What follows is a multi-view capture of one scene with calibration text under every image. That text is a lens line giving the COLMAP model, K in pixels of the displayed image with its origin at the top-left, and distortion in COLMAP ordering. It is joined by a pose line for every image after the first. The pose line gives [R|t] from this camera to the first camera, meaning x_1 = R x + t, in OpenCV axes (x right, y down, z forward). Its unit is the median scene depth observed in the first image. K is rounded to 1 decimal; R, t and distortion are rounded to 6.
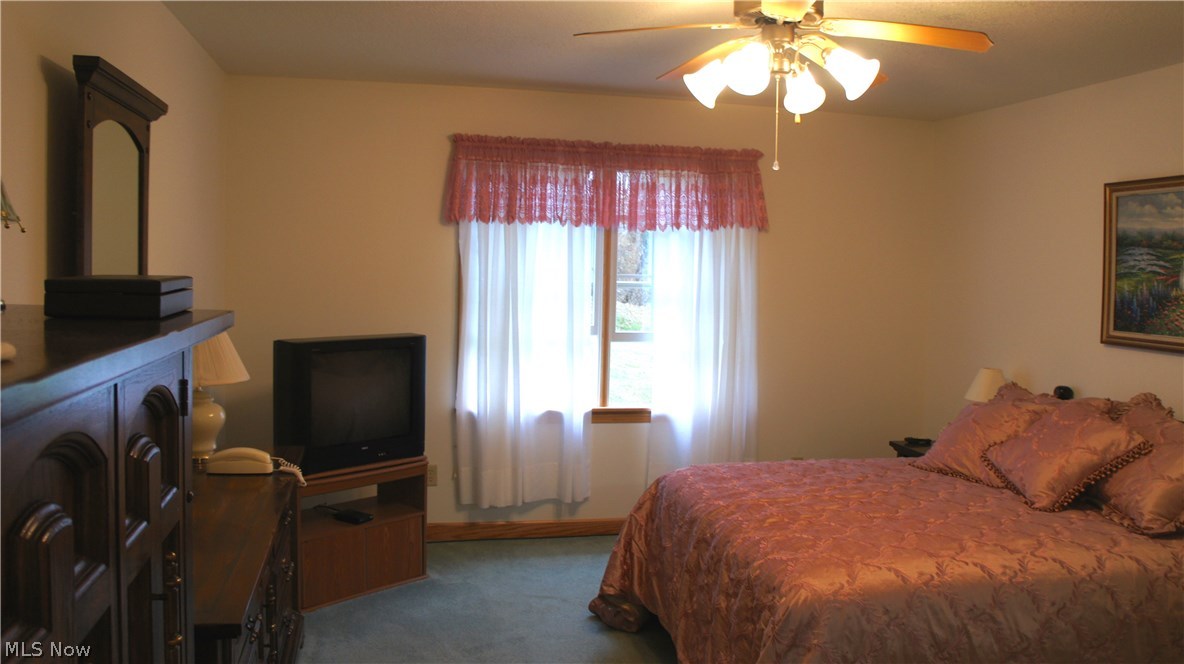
lens RADIAL K [[930.7, 0, 584.7], [0, 930.7, 341.3], [0, 0, 1]] dist [-0.183152, 0.132008]
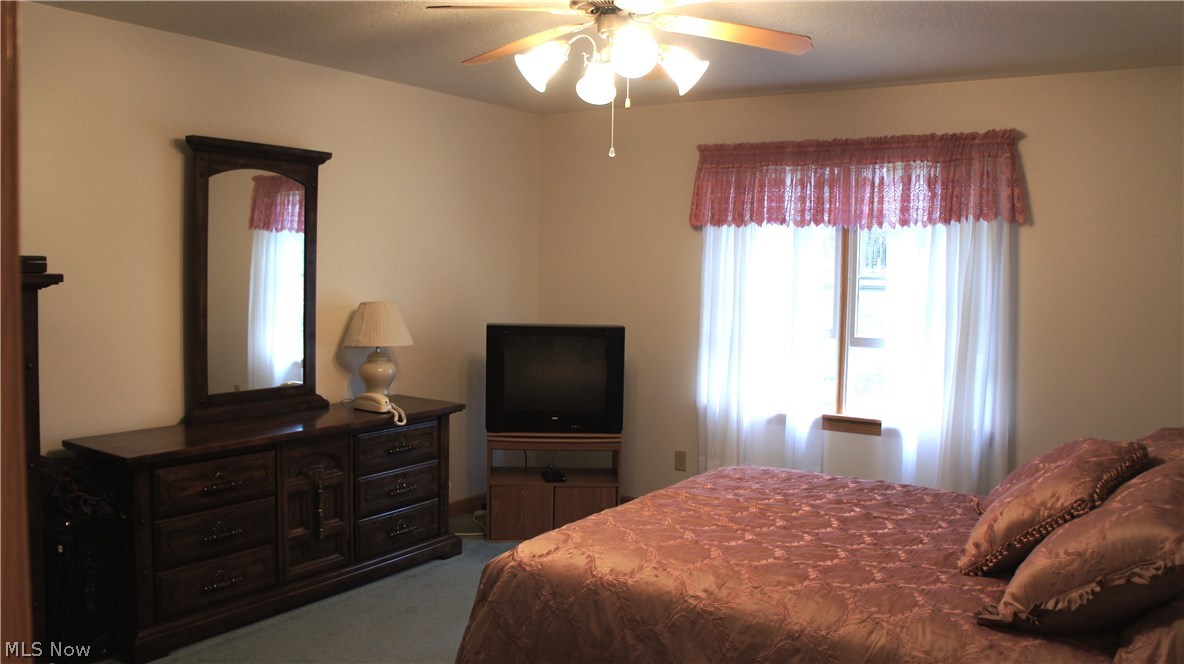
lens RADIAL K [[930.7, 0, 584.0], [0, 930.7, 334.7], [0, 0, 1]] dist [-0.183152, 0.132008]
pose [[0.692343, 0.037981, -0.720568, 0.540949], [-0.060591, 0.998147, -0.005605, 0.010641], [0.719020, 0.047540, 0.693361, 0.158914]]
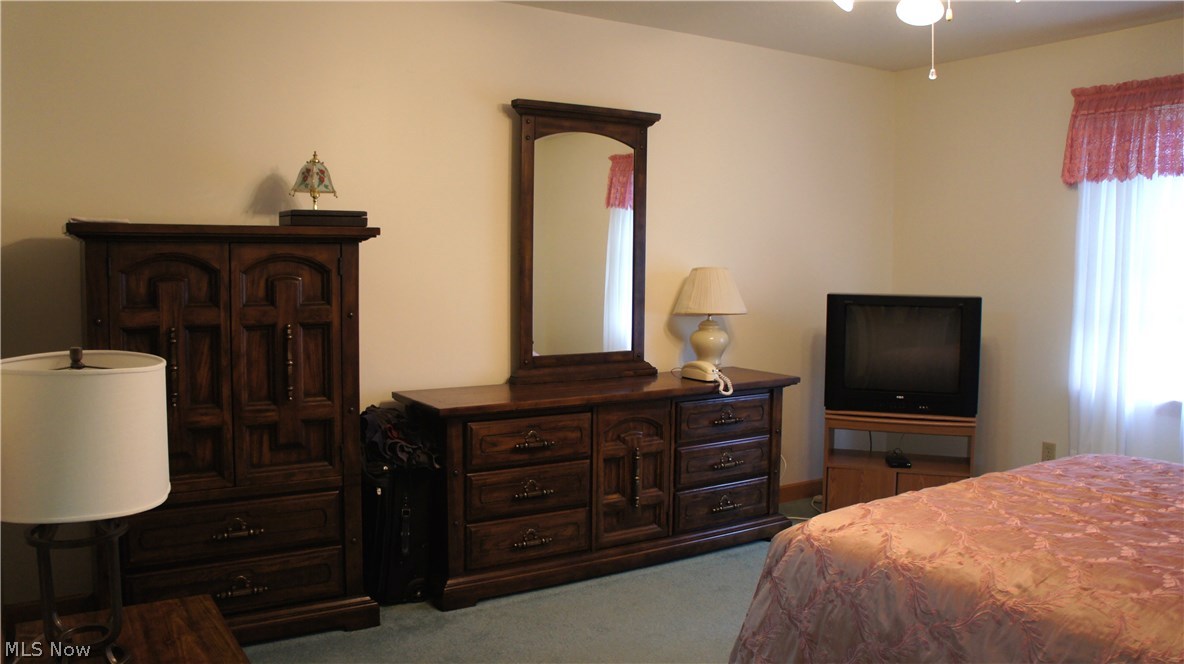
lens RADIAL K [[930.7, 0, 587.3], [0, 930.7, 331.2], [0, 0, 1]] dist [-0.183152, 0.132008]
pose [[0.345012, 0.047260, -0.937408, 0.529985], [-0.074768, 0.996942, 0.022743, 0.034981], [0.935615, 0.062241, 0.347491, 0.233770]]
